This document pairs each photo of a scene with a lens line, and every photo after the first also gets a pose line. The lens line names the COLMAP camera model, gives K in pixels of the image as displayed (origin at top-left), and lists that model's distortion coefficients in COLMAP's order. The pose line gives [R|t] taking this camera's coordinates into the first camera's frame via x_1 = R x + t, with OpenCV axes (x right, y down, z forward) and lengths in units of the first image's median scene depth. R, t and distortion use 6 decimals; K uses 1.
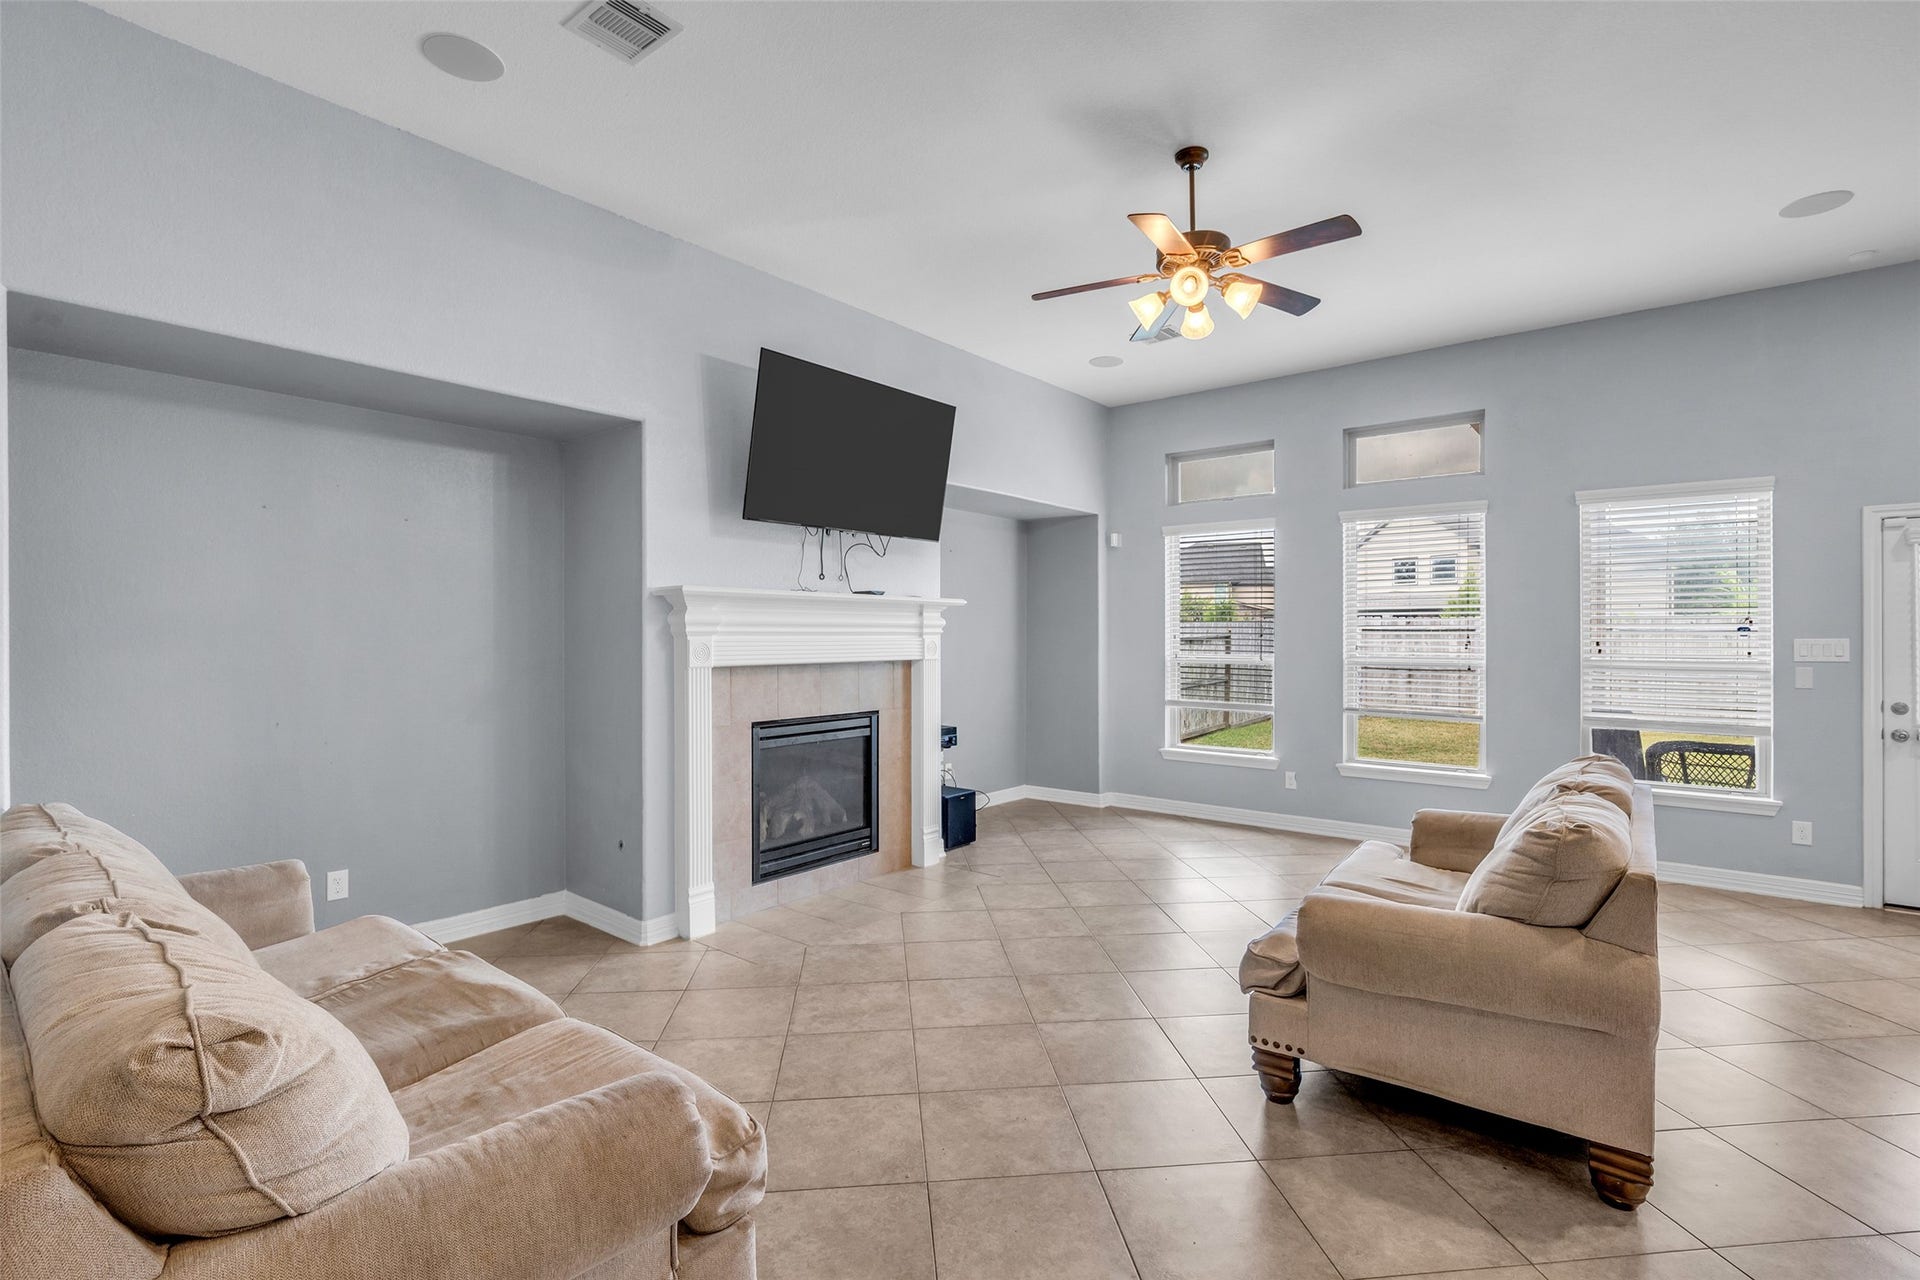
lens RADIAL K [[868.1, 0, 960.0], [0, 868.1, 640.0], [0, 0, 1]] dist [-0.014270, 0.000276]
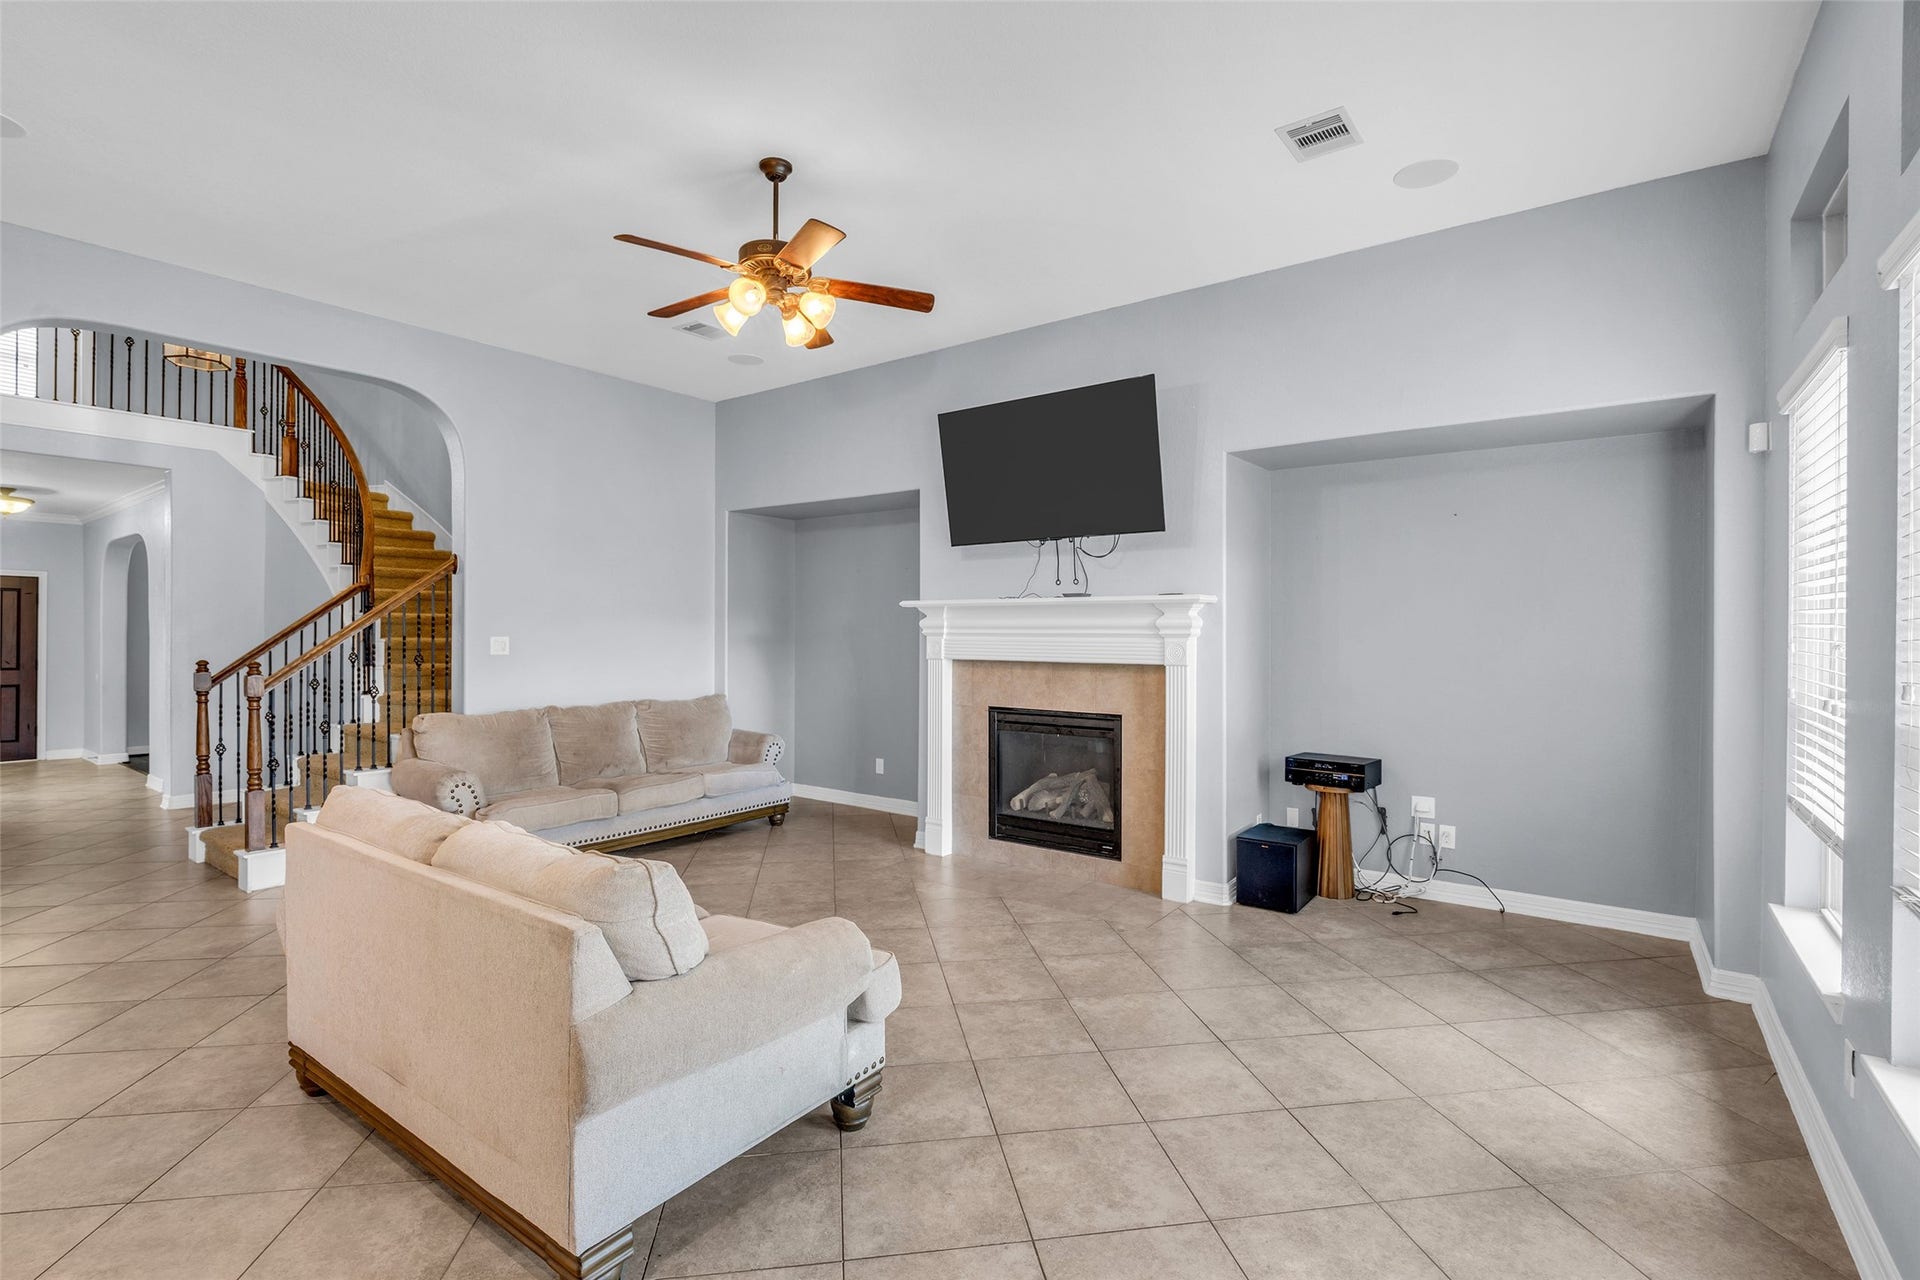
lens RADIAL K [[868.1, 0, 960.0], [0, 868.1, 640.0], [0, 0, 1]] dist [-0.014270, 0.000276]
pose [[0.065912, 0.015566, -0.997704, 0.925439], [-0.004717, 0.999872, 0.015288, -0.017524], [0.997814, 0.003699, 0.065977, 0.819967]]
